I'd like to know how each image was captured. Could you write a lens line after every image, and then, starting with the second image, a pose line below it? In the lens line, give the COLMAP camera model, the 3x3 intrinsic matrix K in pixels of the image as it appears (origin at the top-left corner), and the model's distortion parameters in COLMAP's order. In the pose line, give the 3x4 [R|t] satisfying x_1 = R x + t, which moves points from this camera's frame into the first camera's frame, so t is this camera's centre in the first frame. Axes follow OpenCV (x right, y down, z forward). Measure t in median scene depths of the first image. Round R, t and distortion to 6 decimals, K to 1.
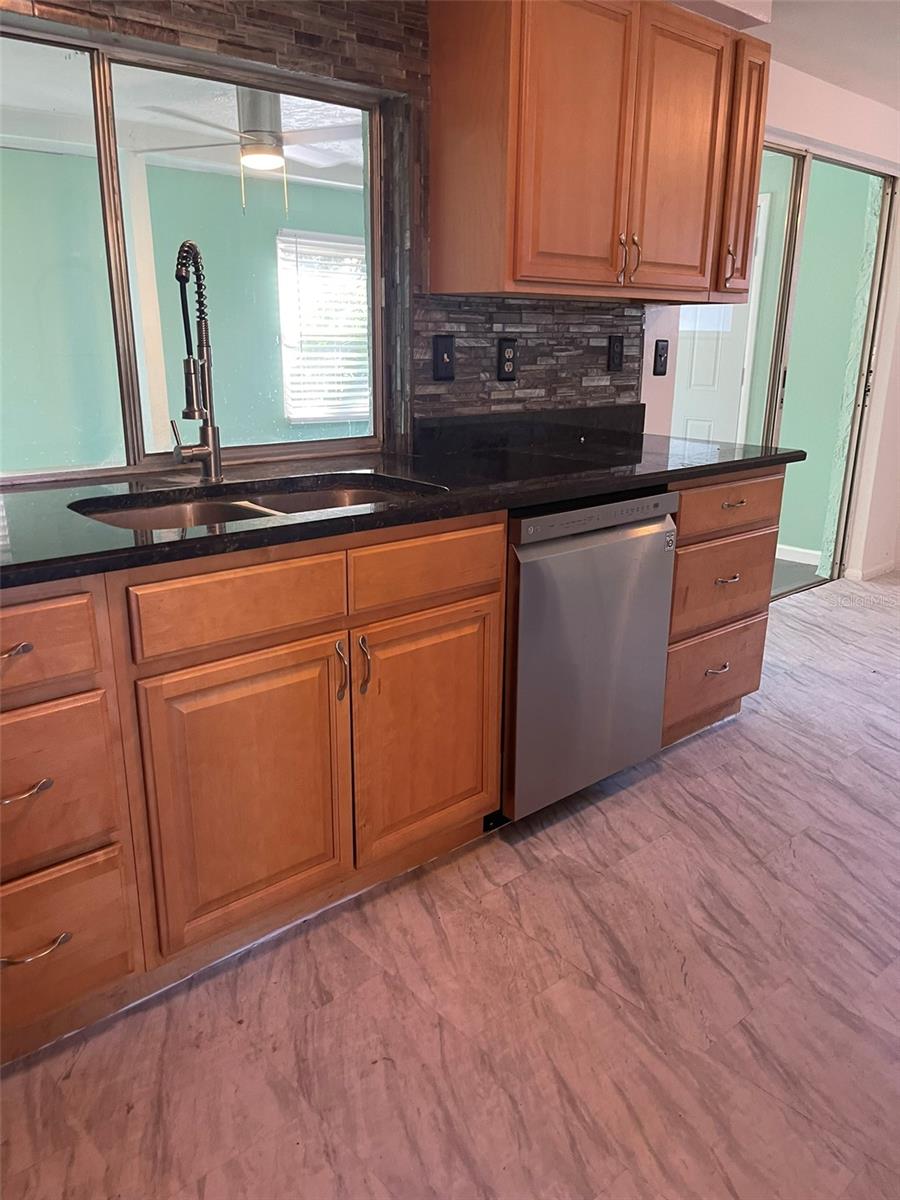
lens RADIAL K [[905.3, 0, 458.5], [0, 905.3, 599.7], [0, 0, 1]] dist [0.064912, -0.086036]
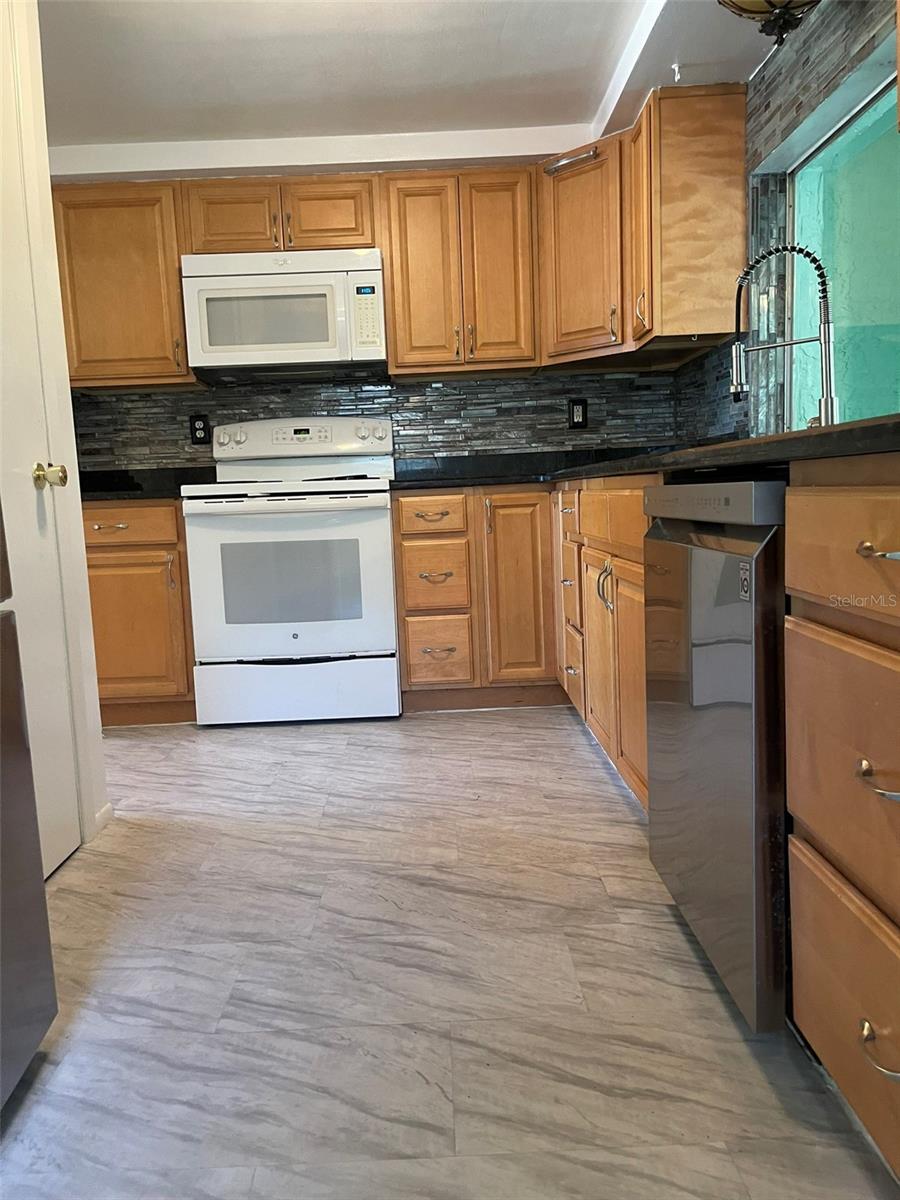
lens RADIAL K [[917.2, 0, 450.0], [0, 917.2, 600.0], [0, 0, 1]] dist [0.057167, -0.078381]
pose [[-0.656344, 0.106966, -0.746841, 0.914651], [-0.172685, 0.942321, 0.286724, -0.219574], [0.734434, 0.317158, -0.600015, 1.515120]]
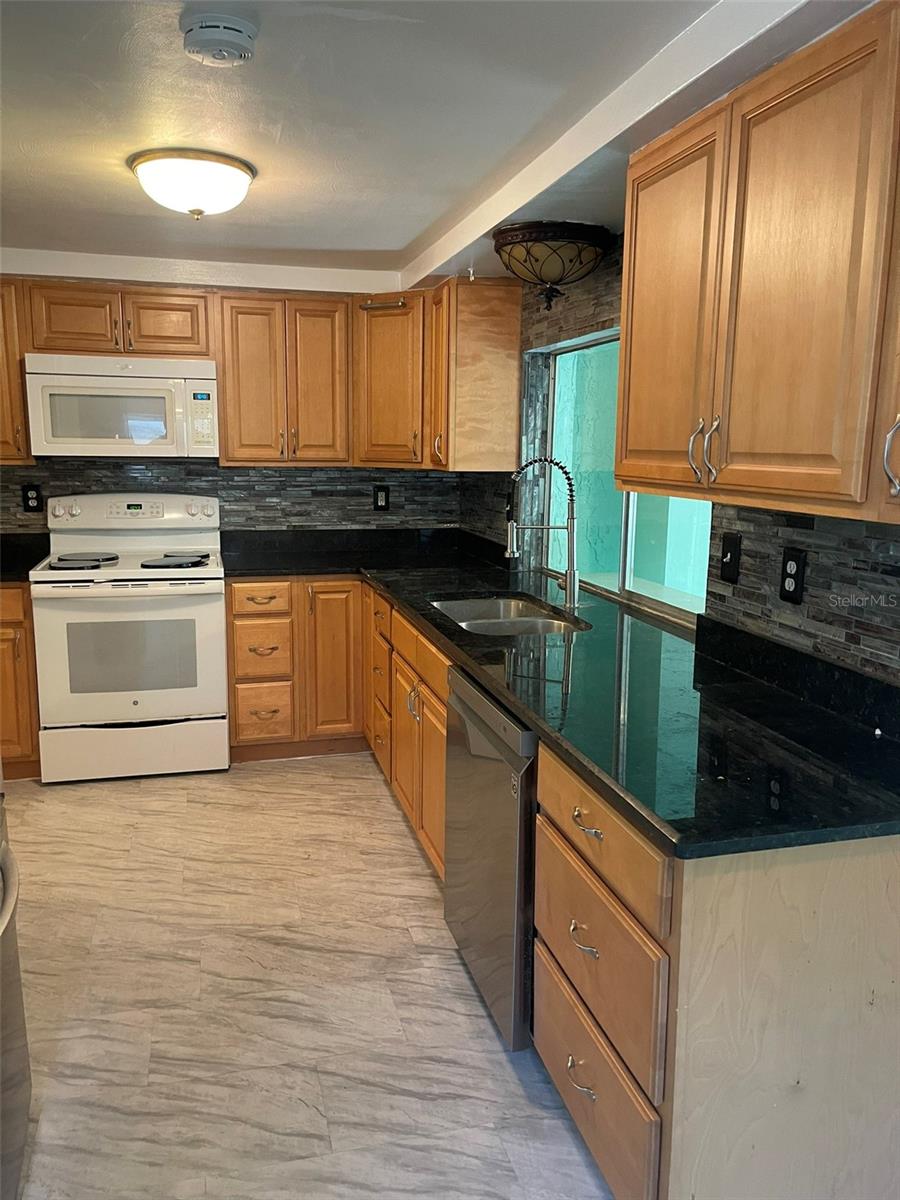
lens RADIAL K [[905.3, 0, 458.5], [0, 905.3, 599.7], [0, 0, 1]] dist [0.064912, -0.086036]
pose [[-0.449330, 0.139602, -0.882391, 1.218364], [-0.264096, 0.922814, 0.280479, -0.557342], [0.853438, 0.359063, -0.377779, 1.538486]]
